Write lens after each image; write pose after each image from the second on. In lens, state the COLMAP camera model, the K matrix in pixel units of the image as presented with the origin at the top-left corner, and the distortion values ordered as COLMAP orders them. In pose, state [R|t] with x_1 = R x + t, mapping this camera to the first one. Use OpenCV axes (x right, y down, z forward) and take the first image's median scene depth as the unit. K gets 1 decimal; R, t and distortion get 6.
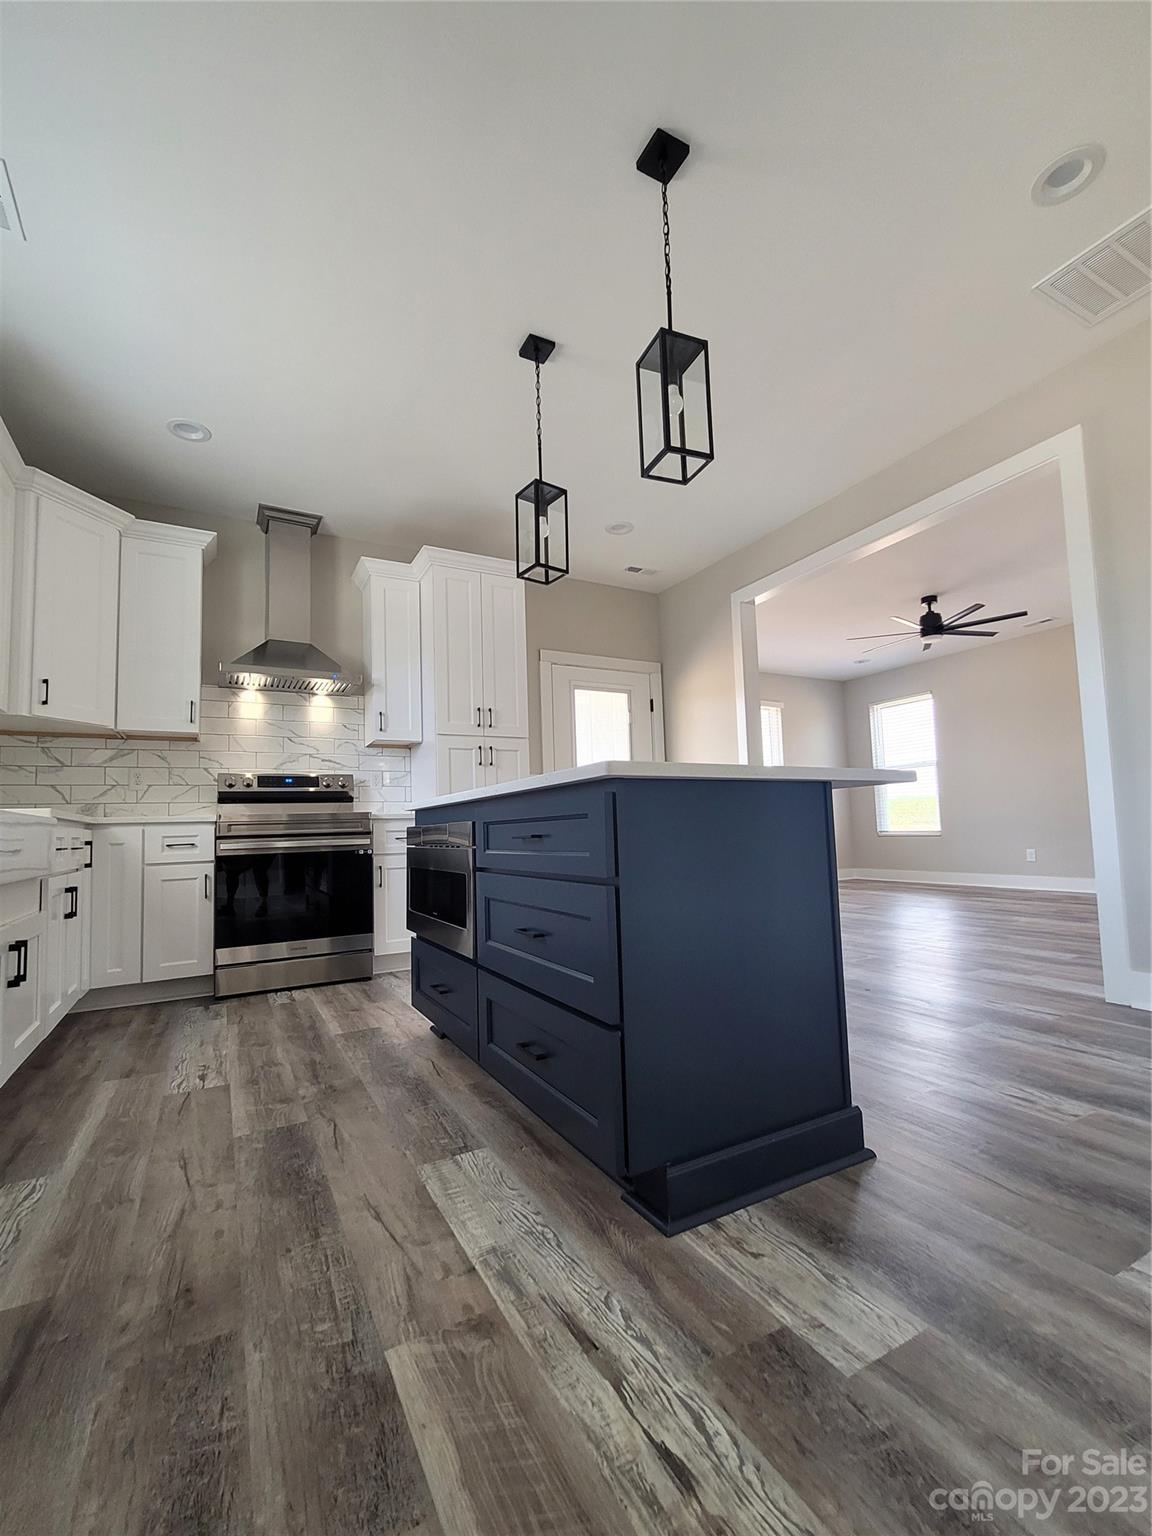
lens RADIAL K [[665.3, 0, 578.0], [0, 665.3, 776.0], [0, 0, 1]] dist [-0.000315, -0.001071]
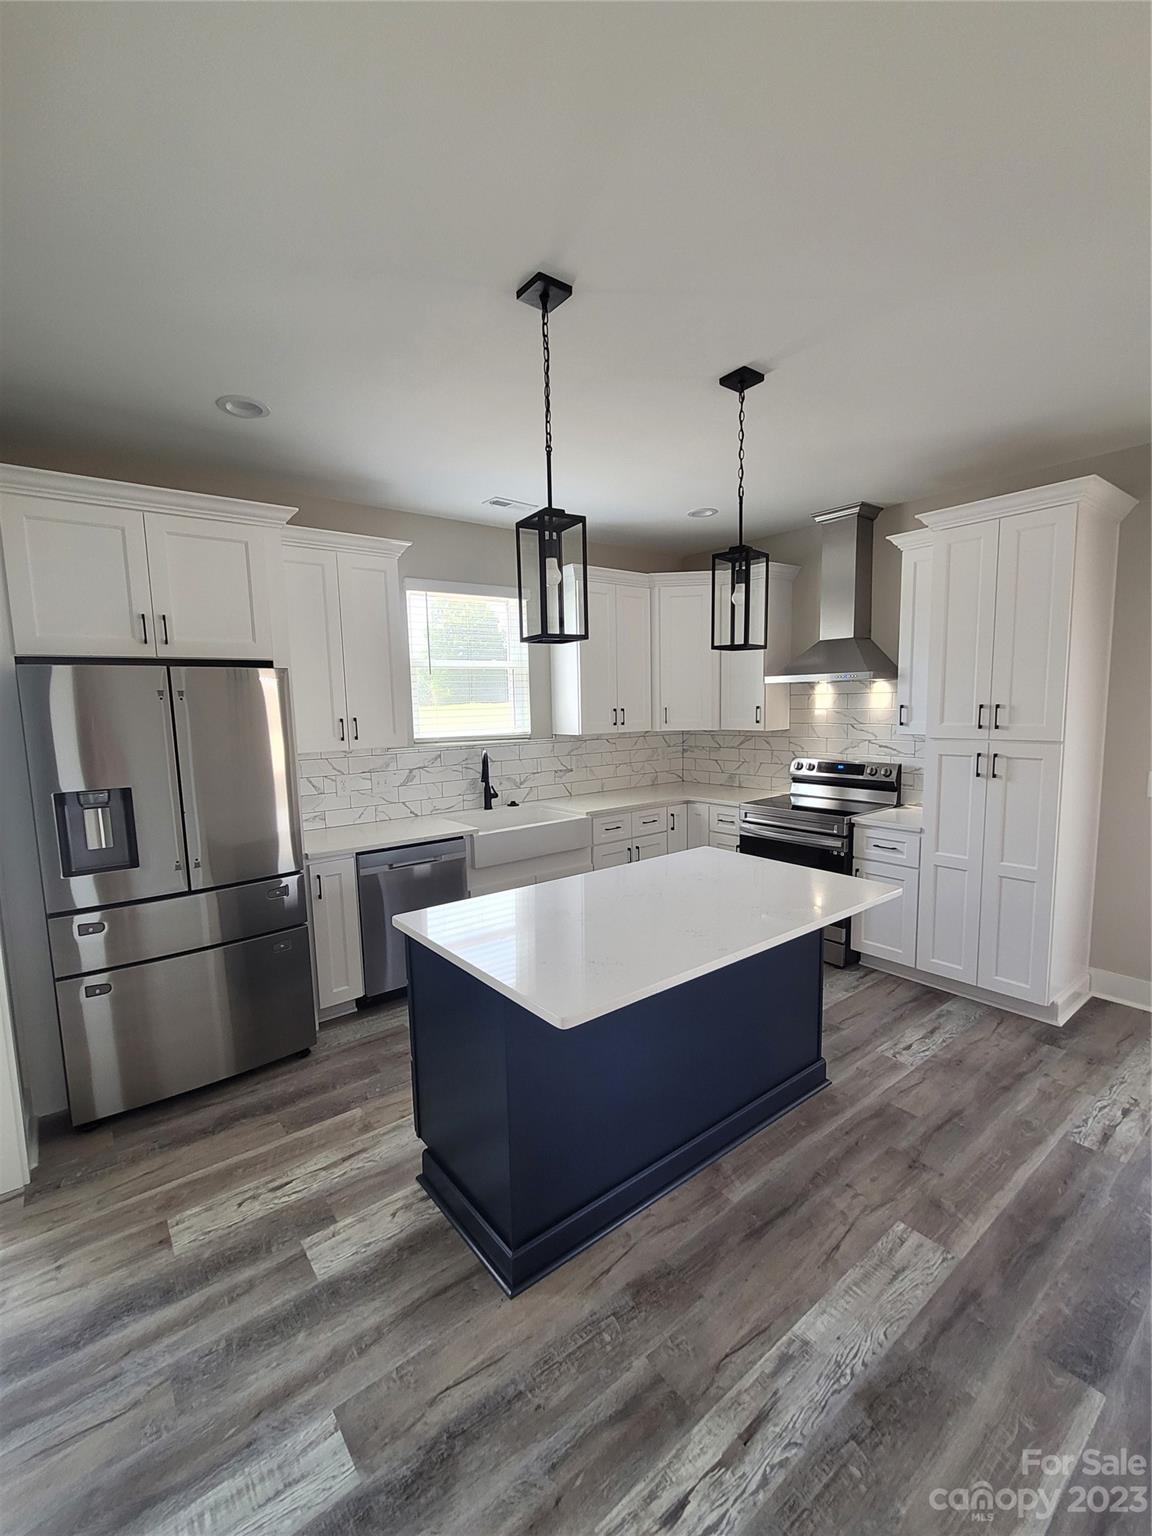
lens RADIAL K [[665.3, 0, 579.1], [0, 665.3, 774.9], [0, 0, 1]] dist [-0.000315, -0.001071]
pose [[0.166010, 0.139478, -0.976210, 0.640214], [0.101133, 0.982319, 0.157549, -0.221280], [0.980925, -0.124882, 0.148968, 0.455292]]
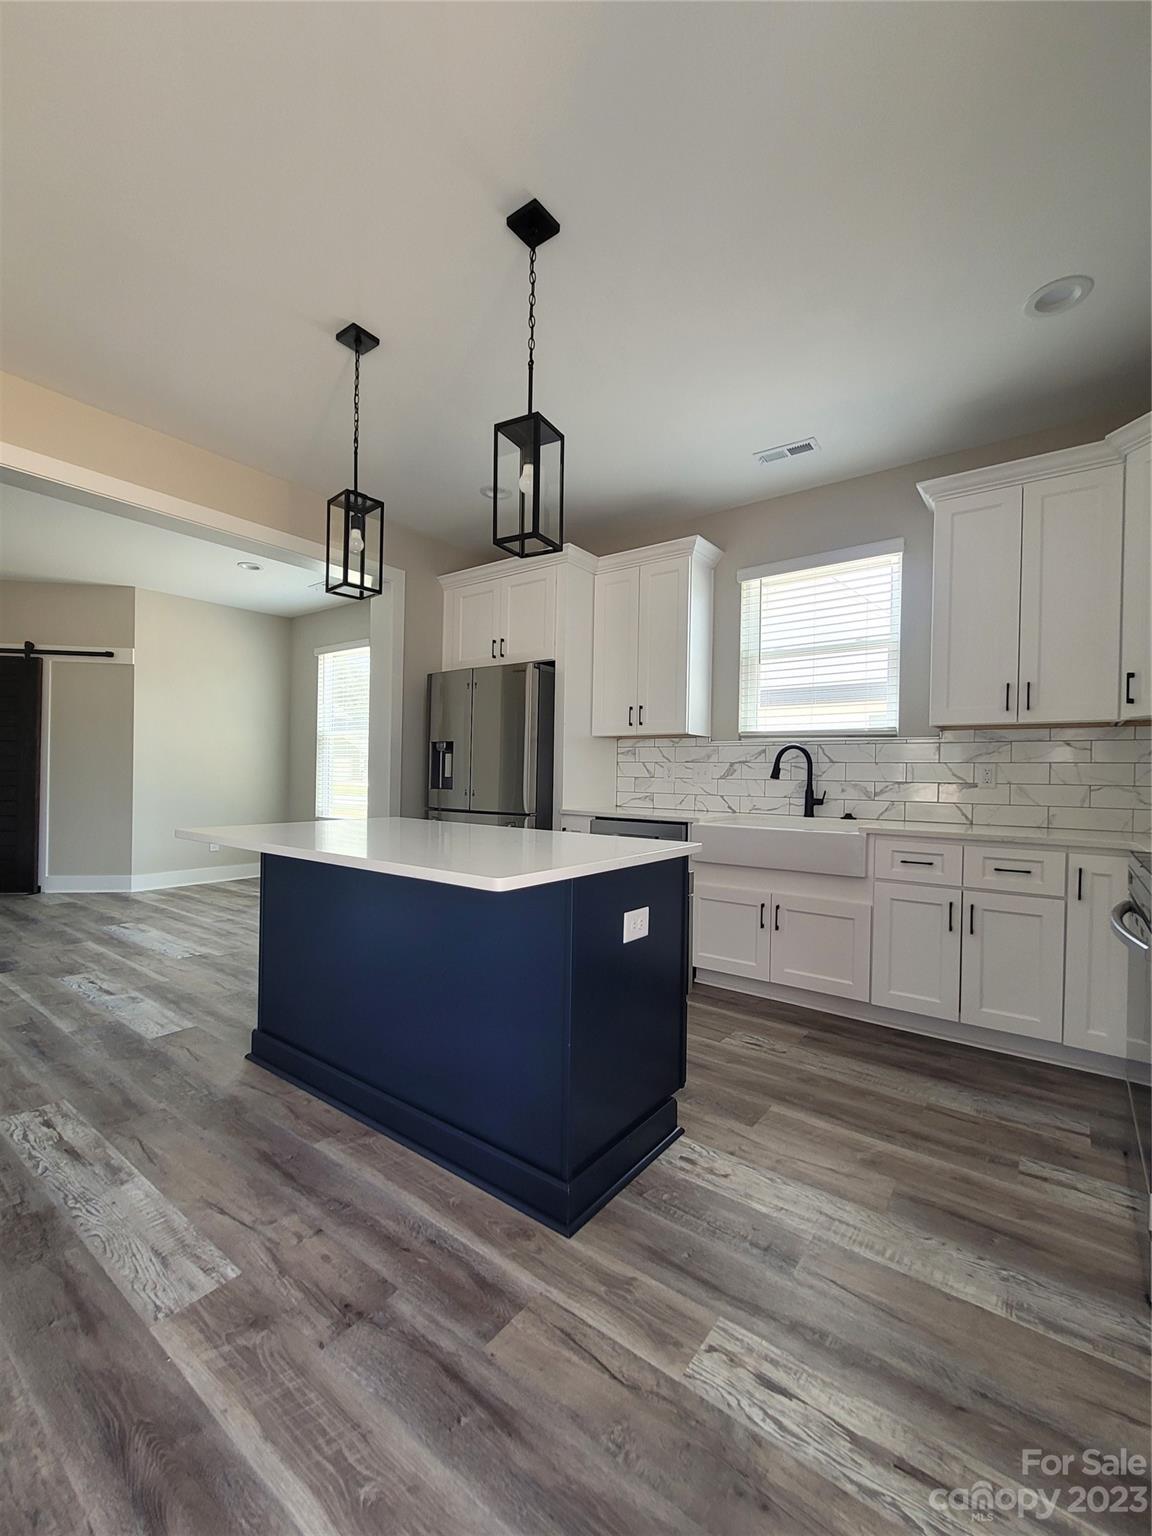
lens RADIAL K [[636.9, 0, 565.5], [0, 636.9, 774.5], [0, 0, 1]] dist [-0.002121, 0.000543]
pose [[-0.910555, 0.022033, -0.412801, 0.163953], [0.051679, 0.996812, -0.060789, -0.006058], [0.410146, -0.076685, -0.908790, 1.213515]]
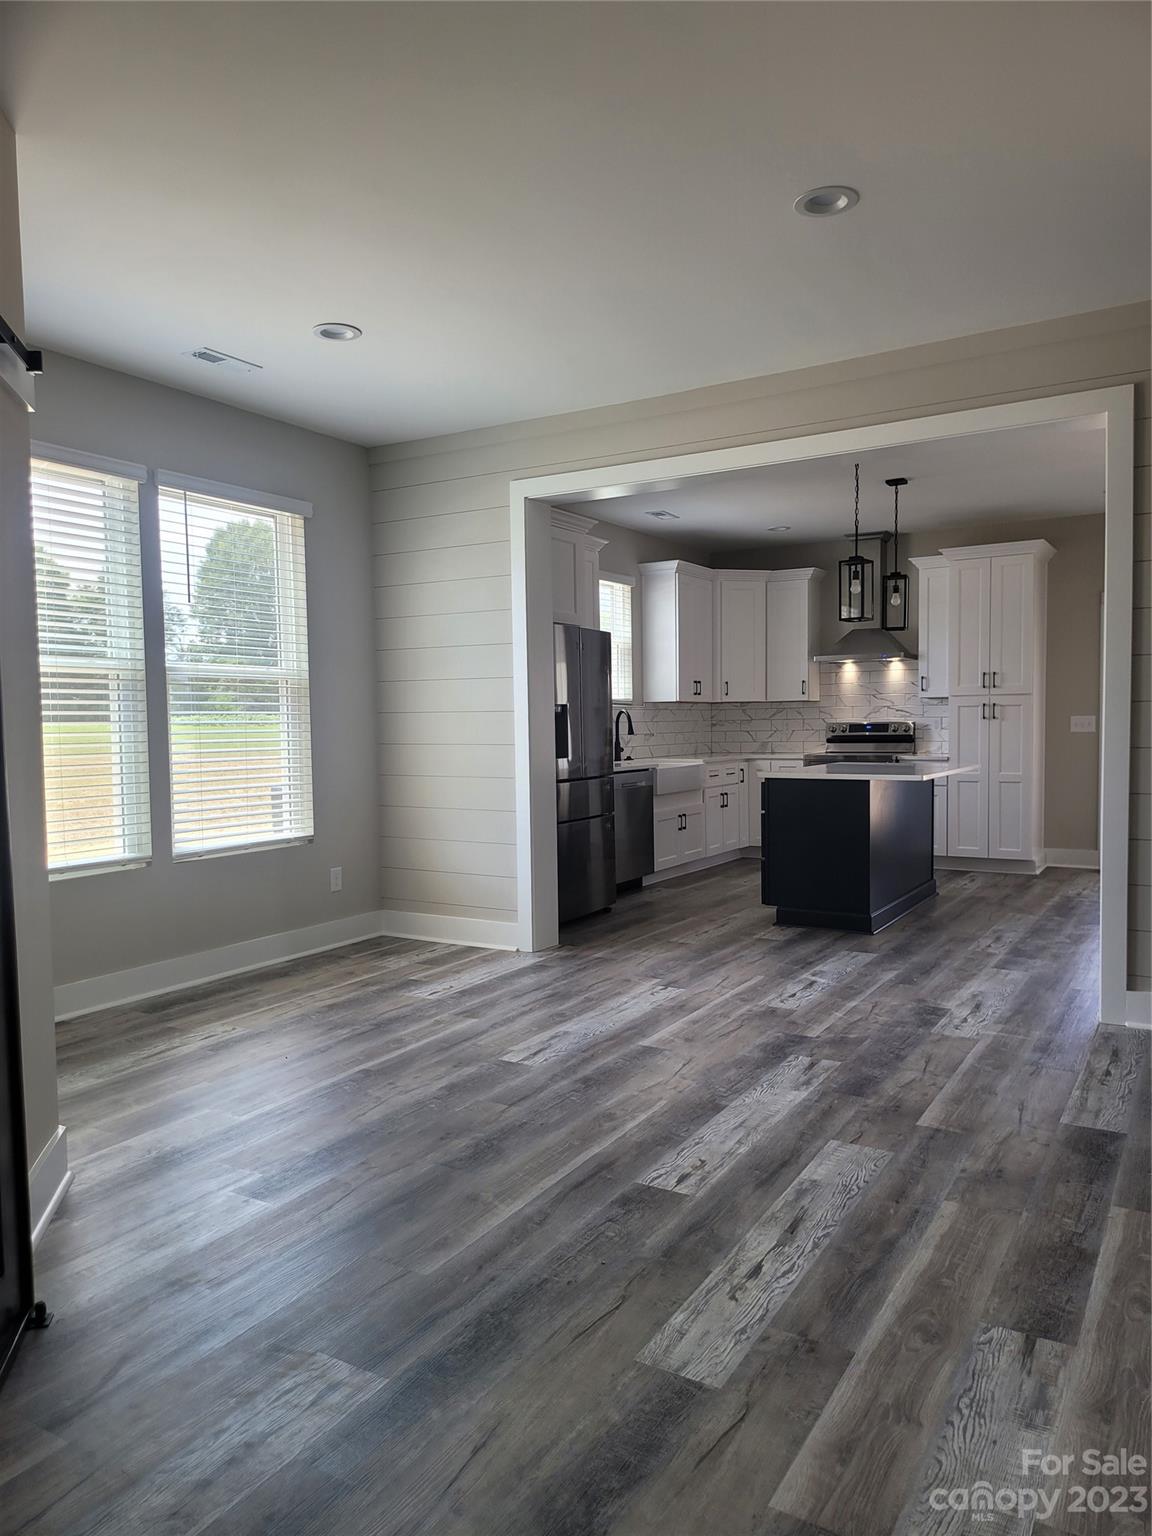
lens RADIAL K [[1079.5, 0, 574.5], [0, 1079.5, 776.3], [0, 0, 1]] dist [0.016944, -0.017764]
pose [[0.500932, 0.069934, -0.862657, 1.403731], [0.071886, 0.989924, 0.121995, -0.242231], [0.862496, -0.123124, 0.490857, -0.778204]]
